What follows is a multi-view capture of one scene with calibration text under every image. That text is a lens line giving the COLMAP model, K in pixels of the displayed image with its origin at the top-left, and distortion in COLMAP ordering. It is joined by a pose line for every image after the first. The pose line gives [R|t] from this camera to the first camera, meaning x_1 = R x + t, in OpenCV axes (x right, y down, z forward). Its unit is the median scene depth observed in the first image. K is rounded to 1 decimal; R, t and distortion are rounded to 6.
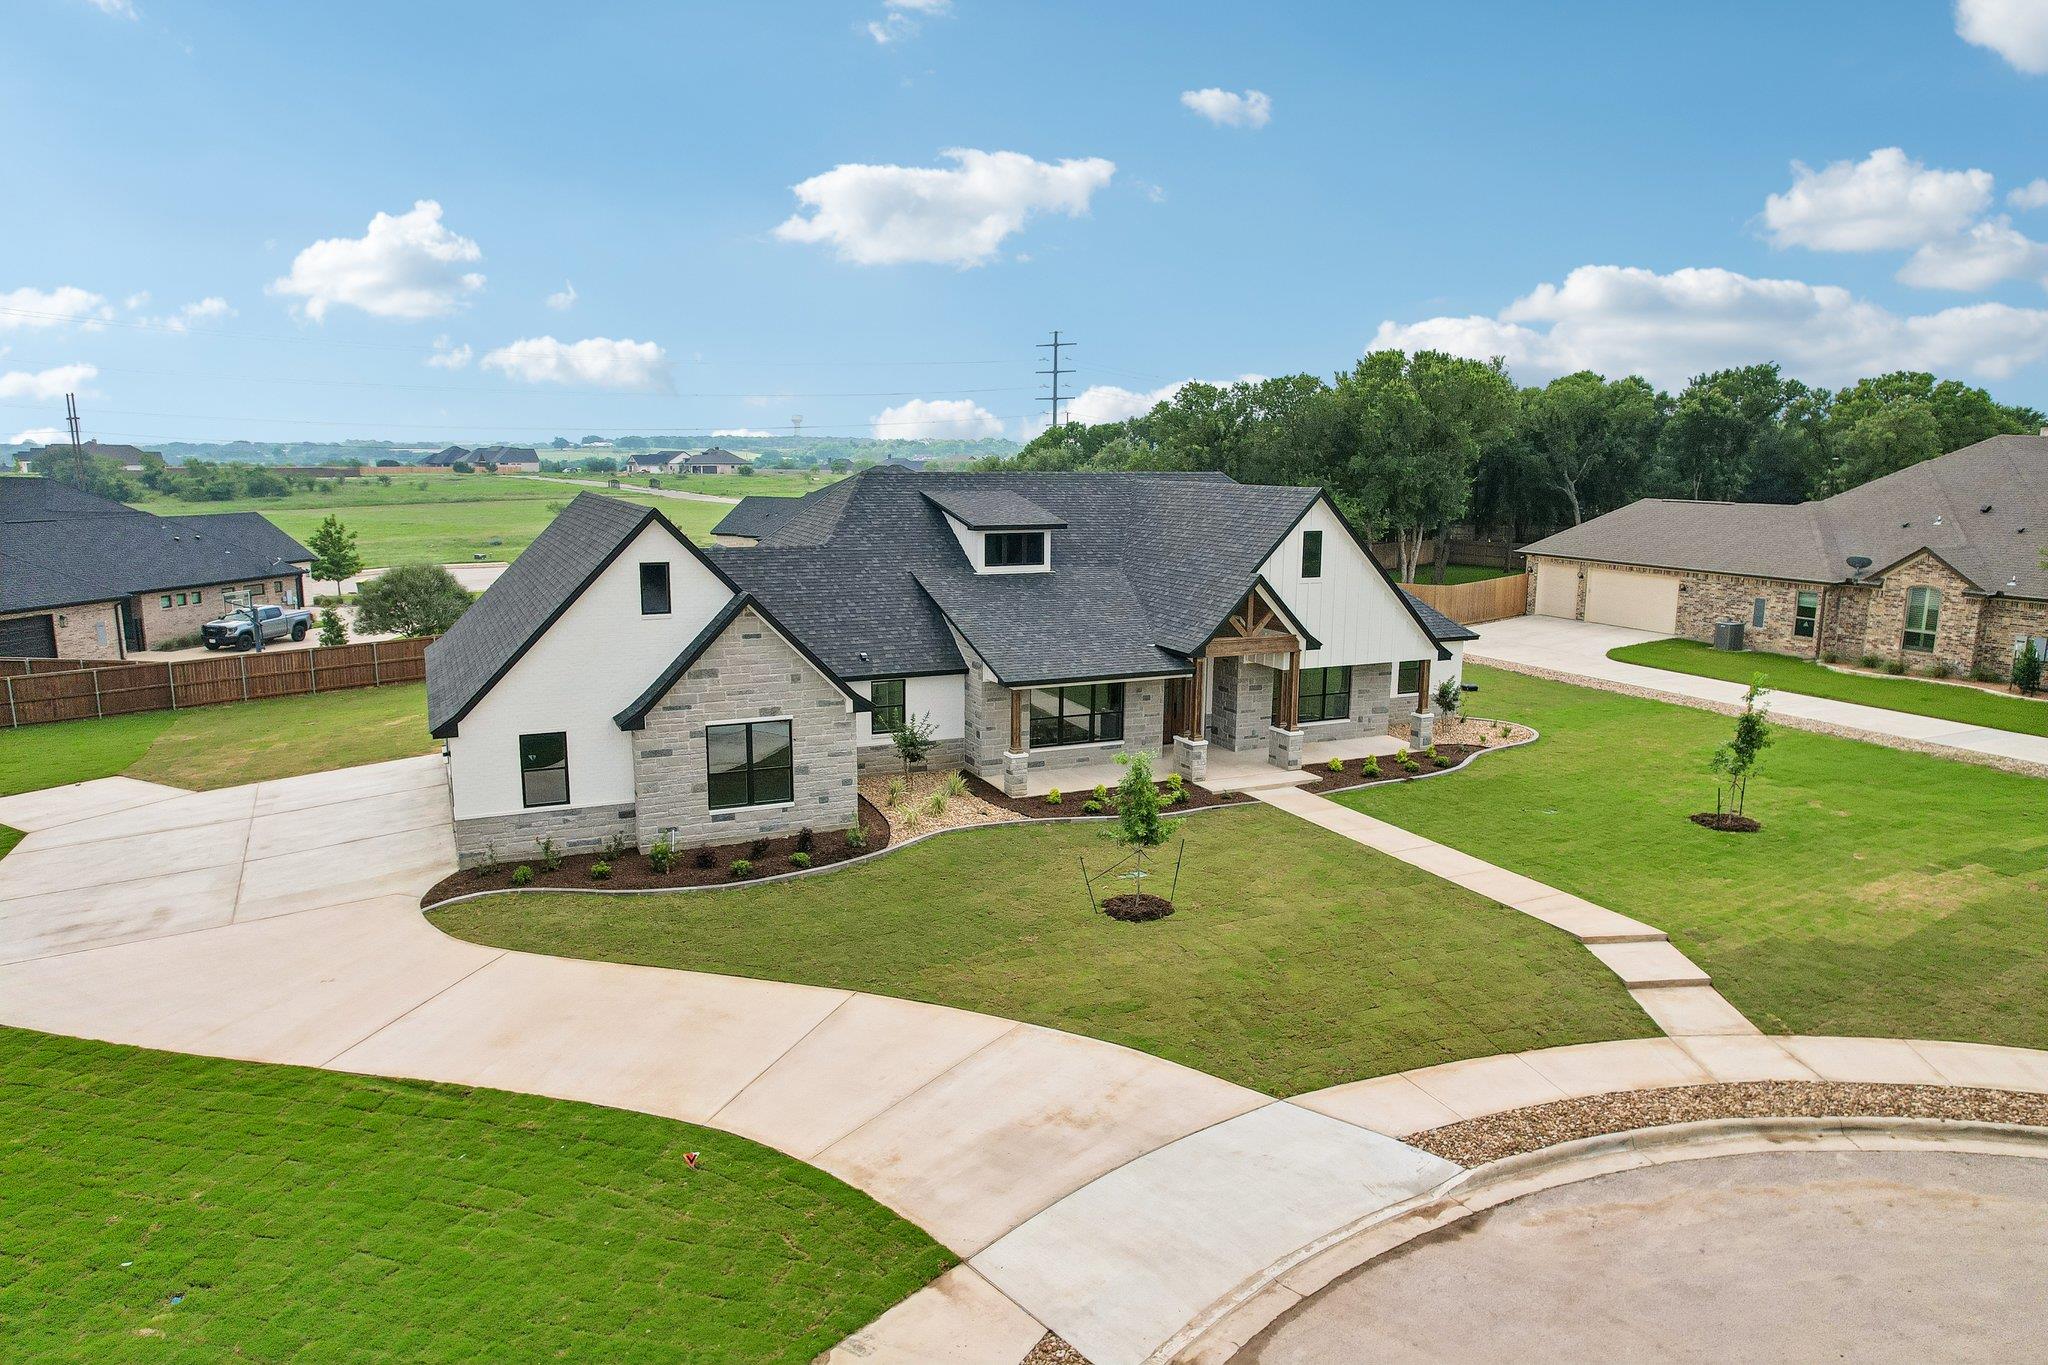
lens RADIAL K [[1282.0, 0, 1029.6], [0, 1282.0, 730.1], [0, 0, 1]] dist [-0.060927, 0.045458]
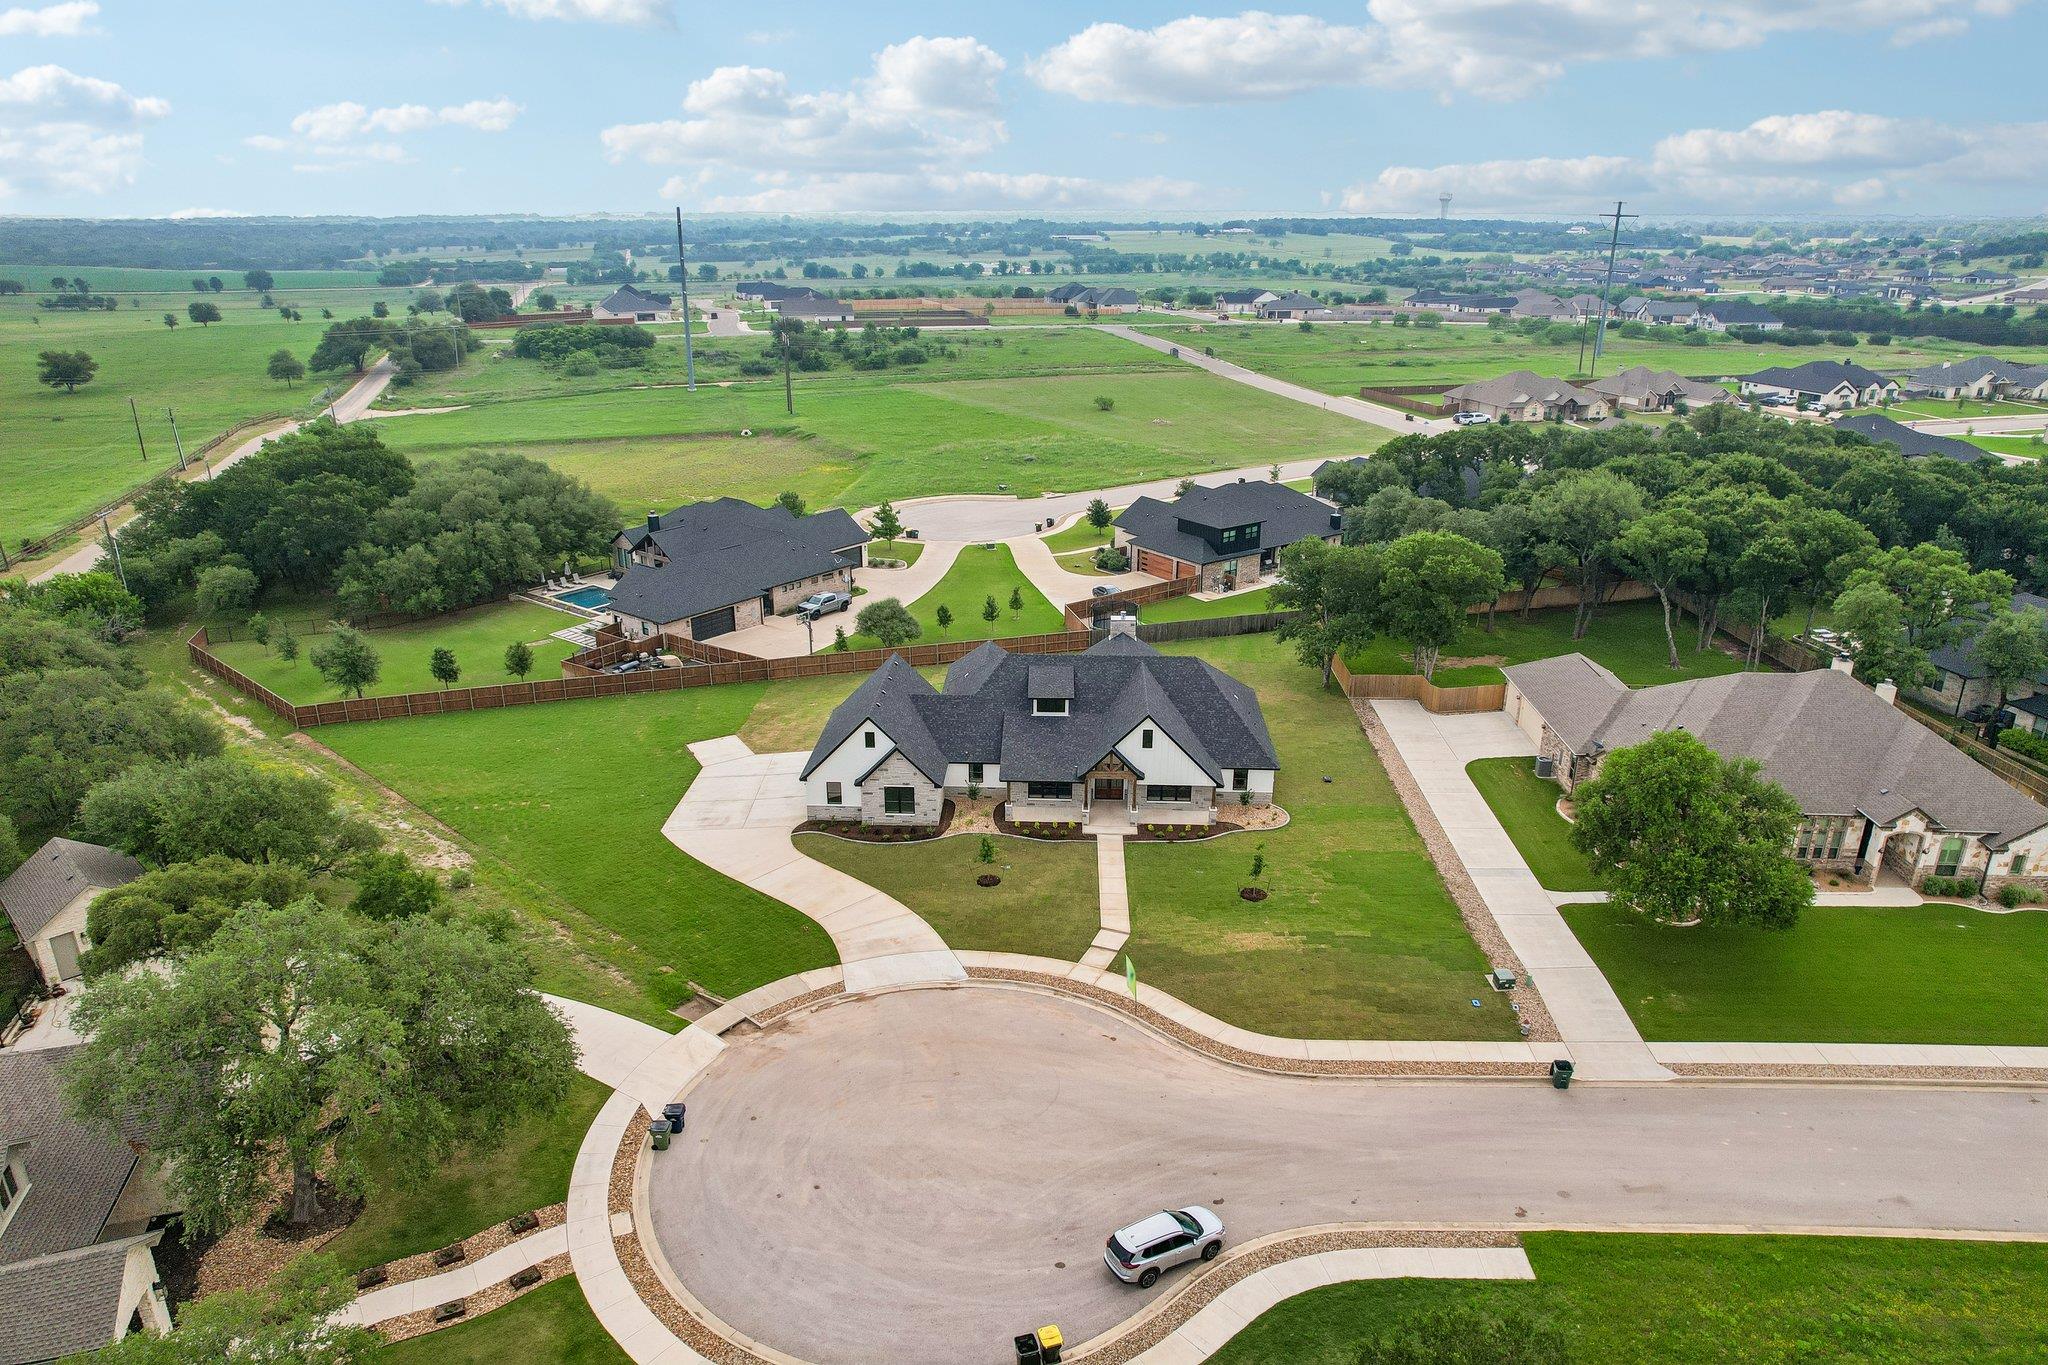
lens RADIAL K [[1282.0, 0, 1029.6], [0, 1282.0, 730.1], [0, 0, 1]] dist [-0.060927, 0.045458]
pose [[0.884177, 0.171896, -0.434376, 1.286119], [-0.093194, 0.976054, 0.196556, -0.731551], [0.457761, -0.133309, 0.879024, -1.403308]]
